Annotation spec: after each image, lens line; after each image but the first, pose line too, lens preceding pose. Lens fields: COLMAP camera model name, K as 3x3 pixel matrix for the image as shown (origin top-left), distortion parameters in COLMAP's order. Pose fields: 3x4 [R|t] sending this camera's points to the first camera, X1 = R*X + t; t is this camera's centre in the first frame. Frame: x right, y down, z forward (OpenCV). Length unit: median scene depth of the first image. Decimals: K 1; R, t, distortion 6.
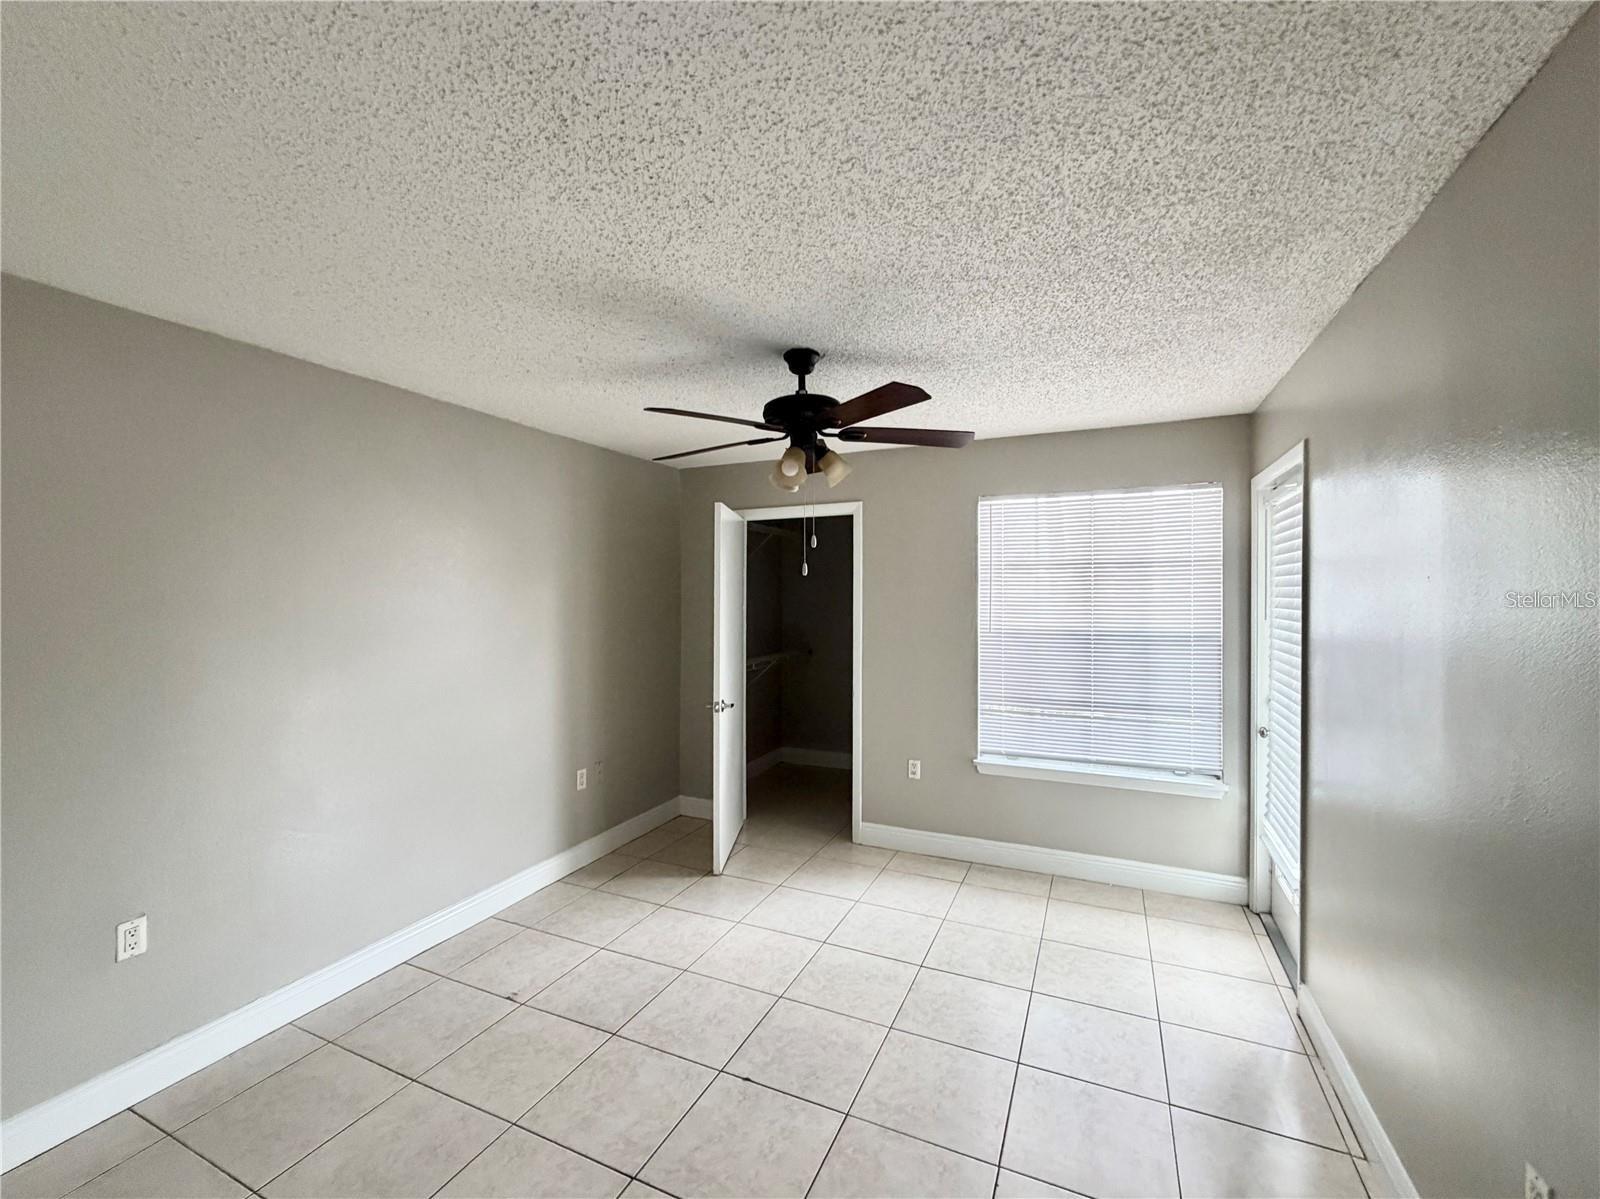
lens RADIAL K [[633.9, 0, 799.3], [0, 633.9, 602.8], [0, 0, 1]] dist [-0.002826, 0.000386]
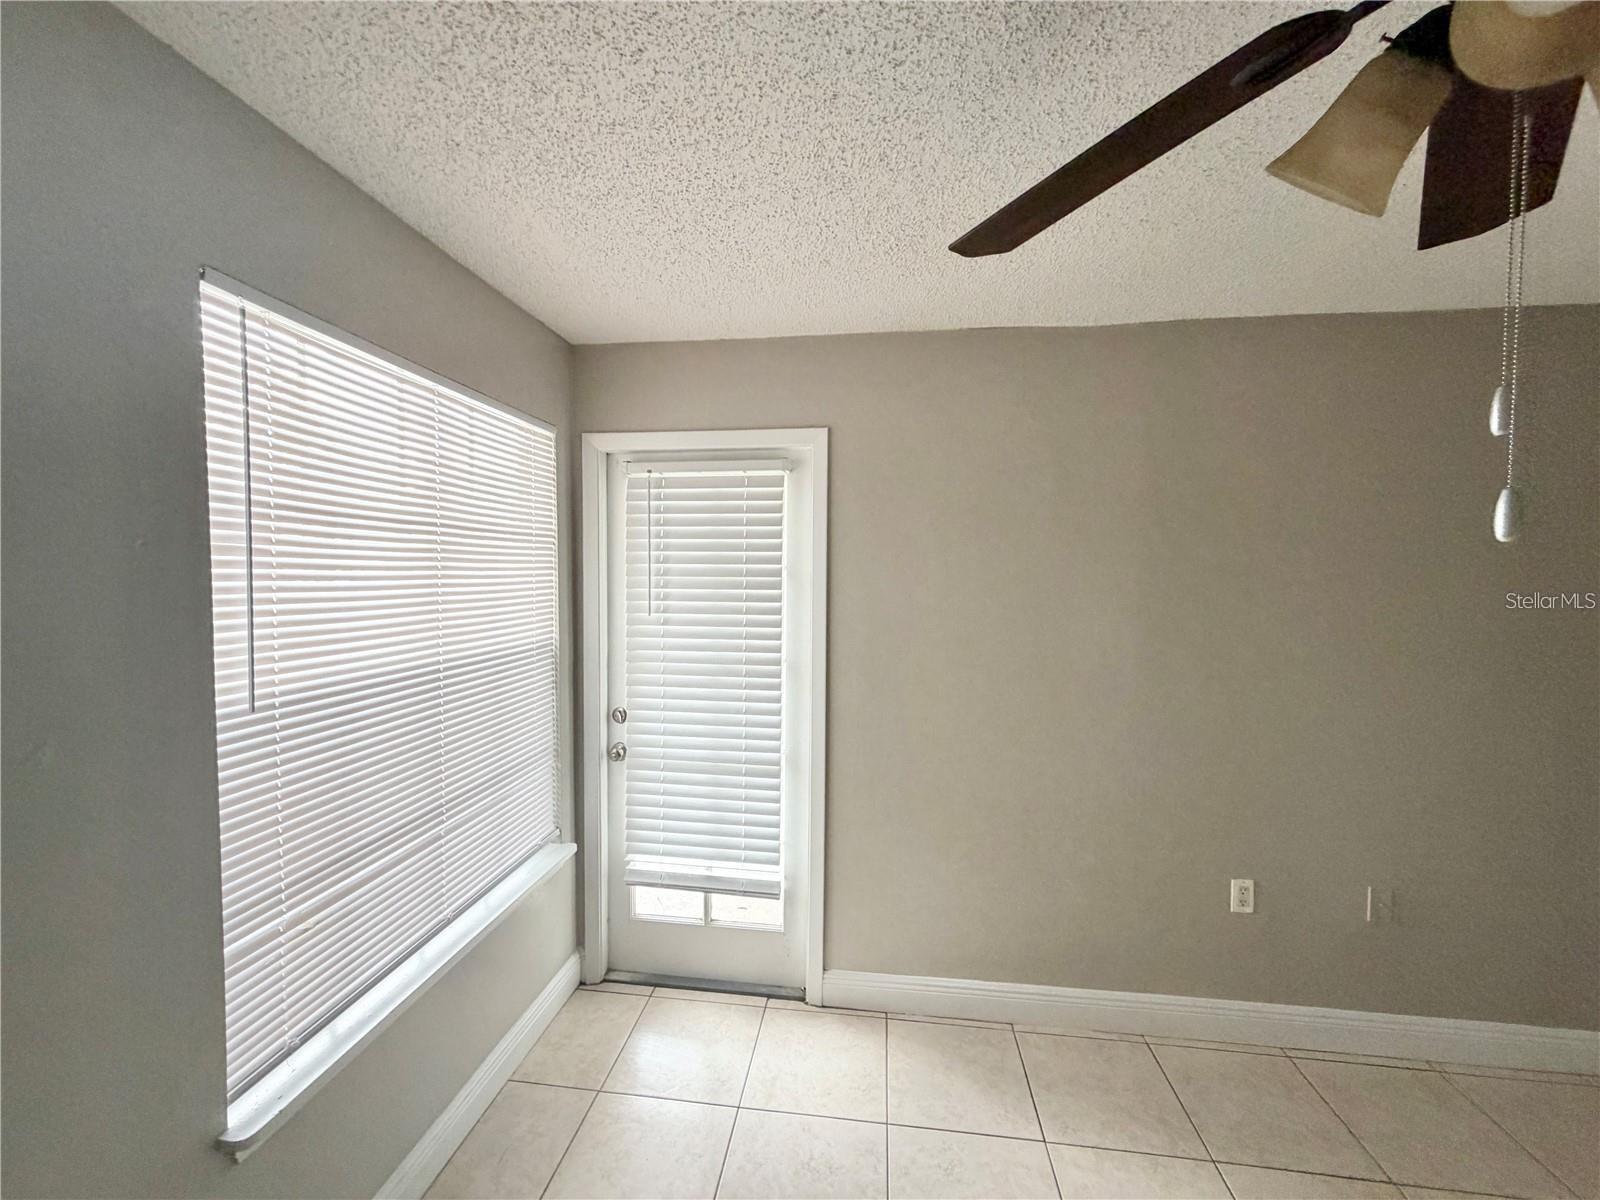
lens RADIAL K [[633.9, 0, 799.3], [0, 633.9, 603.3], [0, 0, 1]] dist [-0.002826, 0.000386]
pose [[-0.291666, -0.036137, 0.955838, -0.130664], [0.001914, 0.999262, 0.038362, -0.027827], [-0.956518, 0.013018, -0.291381, 1.230632]]
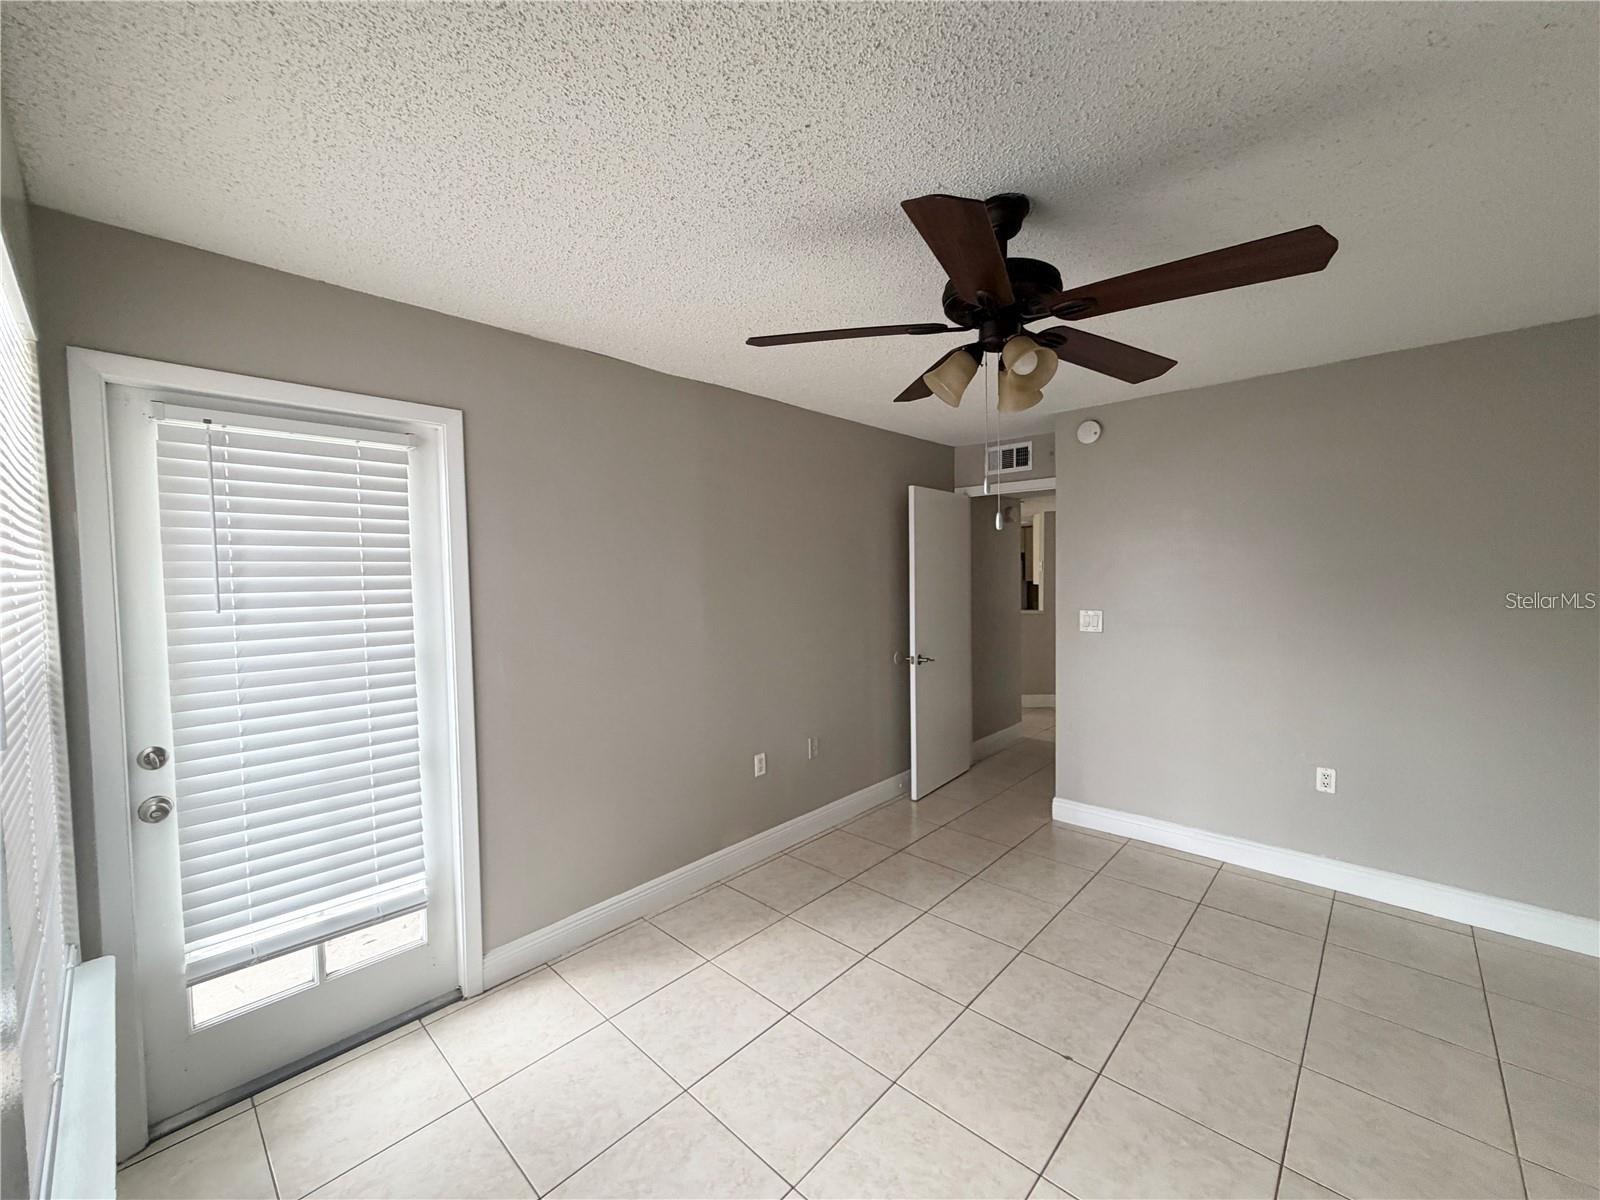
lens RADIAL K [[633.9, 0, 799.3], [0, 633.9, 603.3], [0, 0, 1]] dist [-0.002826, 0.000386]
pose [[-0.946945, 0.006011, 0.321341, -0.007903], [0.023900, 0.998374, 0.051754, -0.005079], [-0.320507, 0.056688, -0.945548, 1.646502]]
